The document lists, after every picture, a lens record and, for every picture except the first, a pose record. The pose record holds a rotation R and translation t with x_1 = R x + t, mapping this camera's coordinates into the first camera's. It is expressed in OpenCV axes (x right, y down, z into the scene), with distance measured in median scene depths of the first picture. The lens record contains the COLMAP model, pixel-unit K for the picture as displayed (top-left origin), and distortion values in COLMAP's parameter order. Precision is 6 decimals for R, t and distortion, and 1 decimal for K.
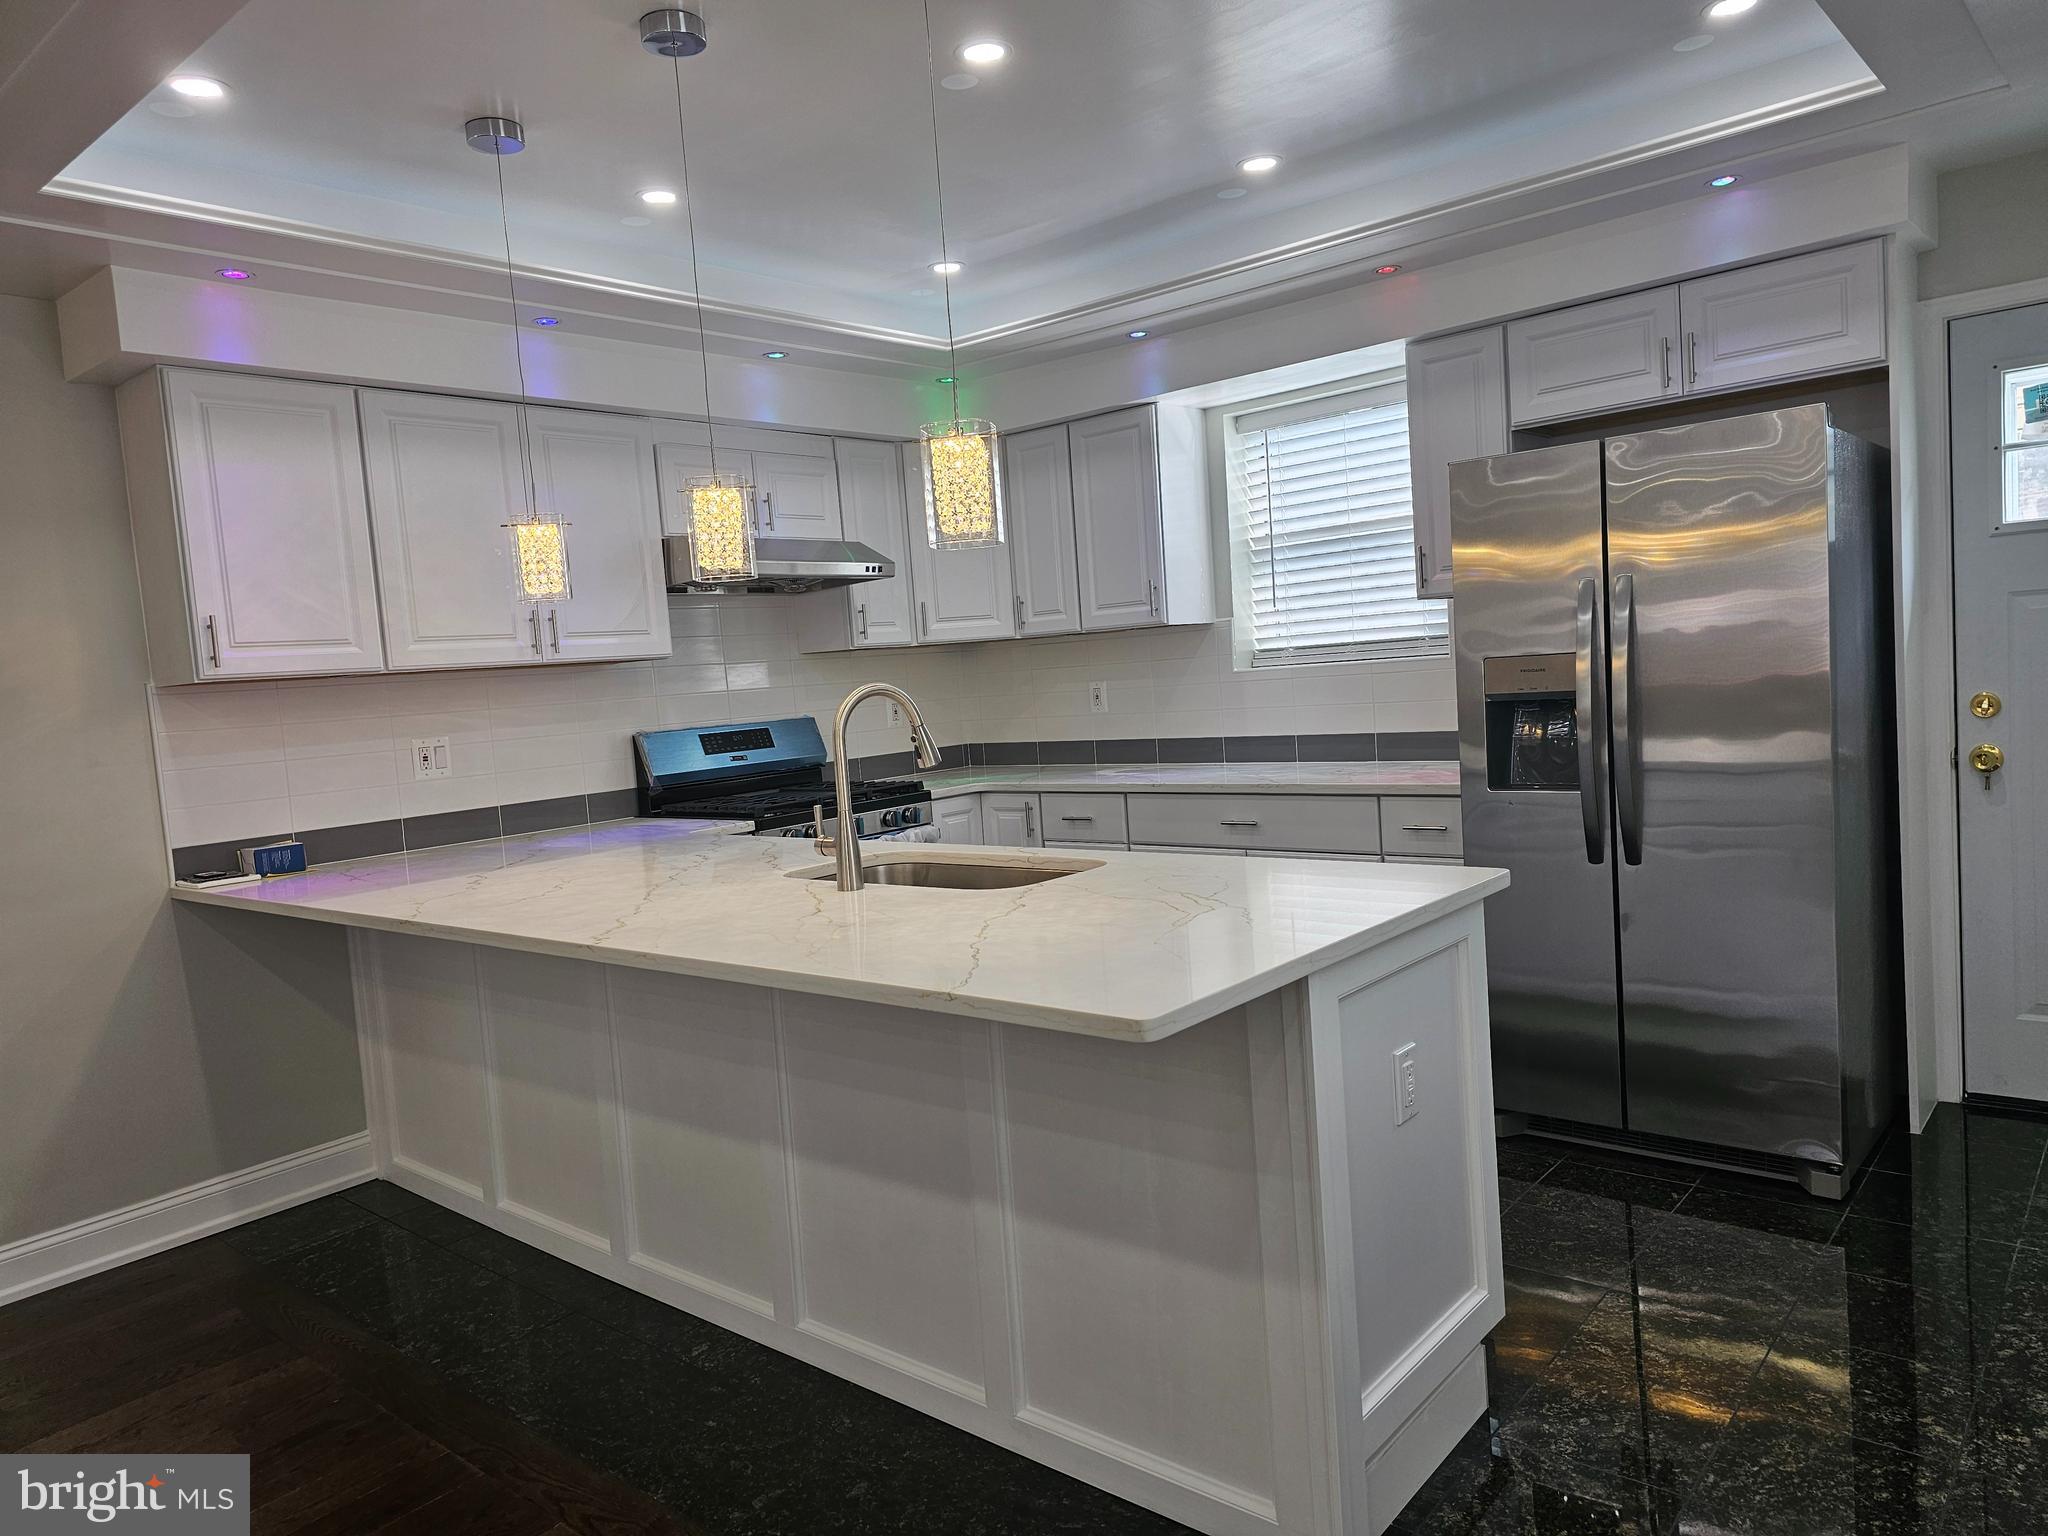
lens RADIAL K [[1371.9, 0, 1024.6], [0, 1371.9, 769.2], [0, 0, 1]] dist [0.050931, -0.031093]
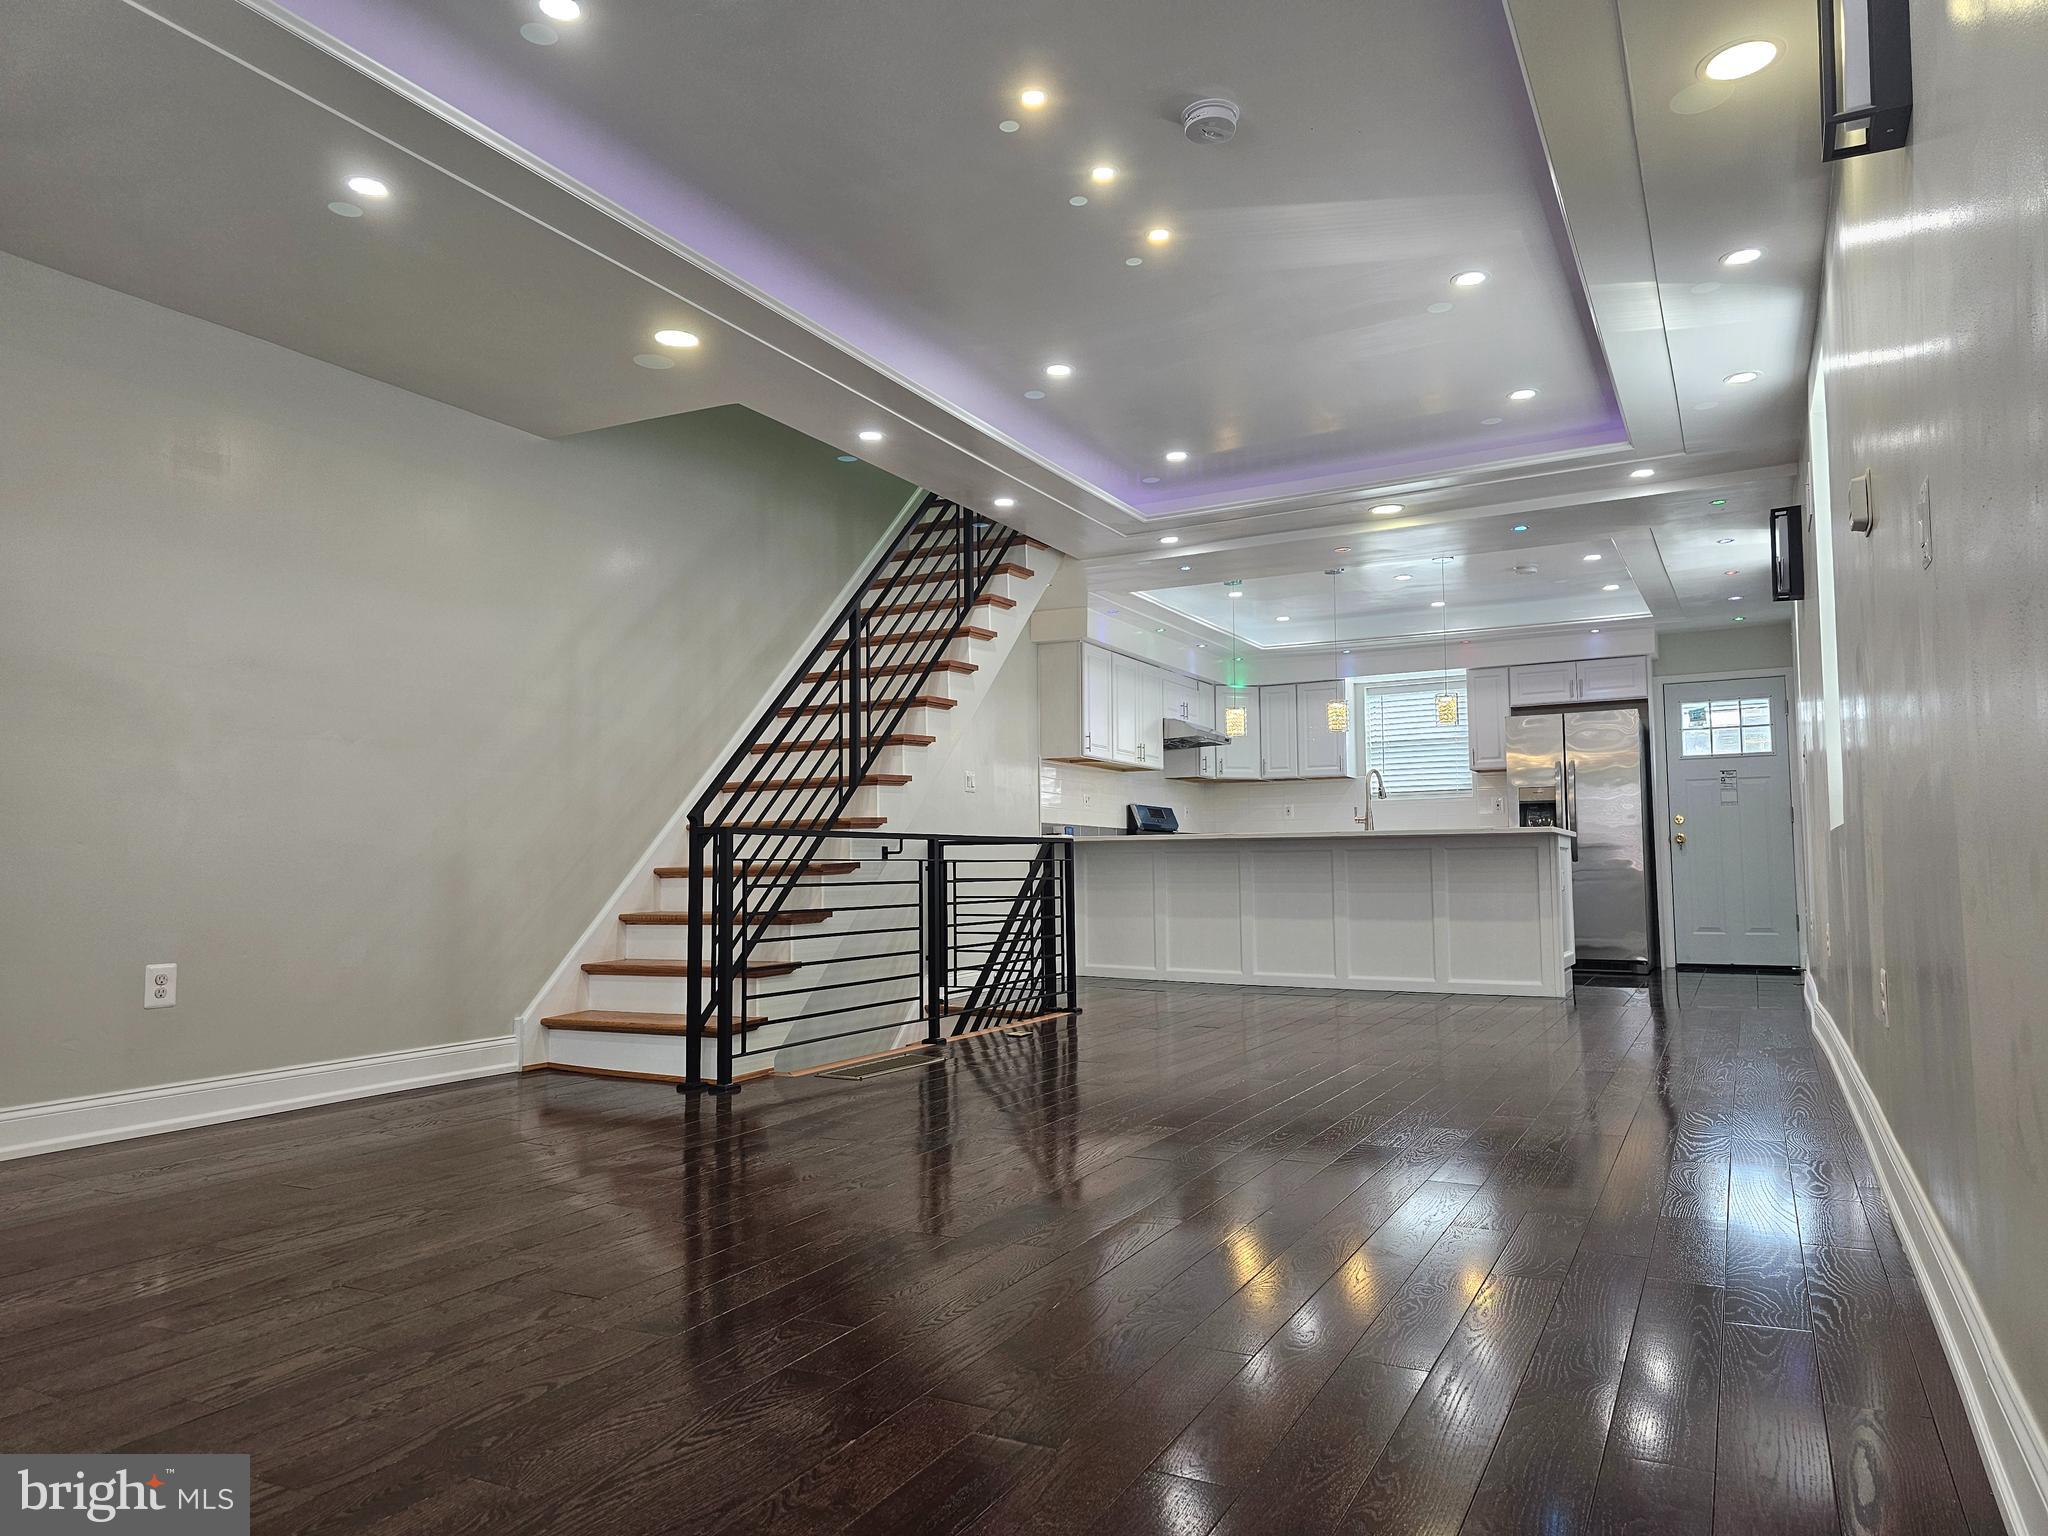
lens RADIAL K [[1371.9, 0, 1014.2], [0, 1371.9, 765.4], [0, 0, 1]] dist [0.050931, -0.031093]
pose [[0.976017, 0.082811, 0.201331, -1.234684], [-0.047929, 0.983872, -0.172331, 0.408300], [-0.212355, 0.158548, 0.964245, -1.476763]]
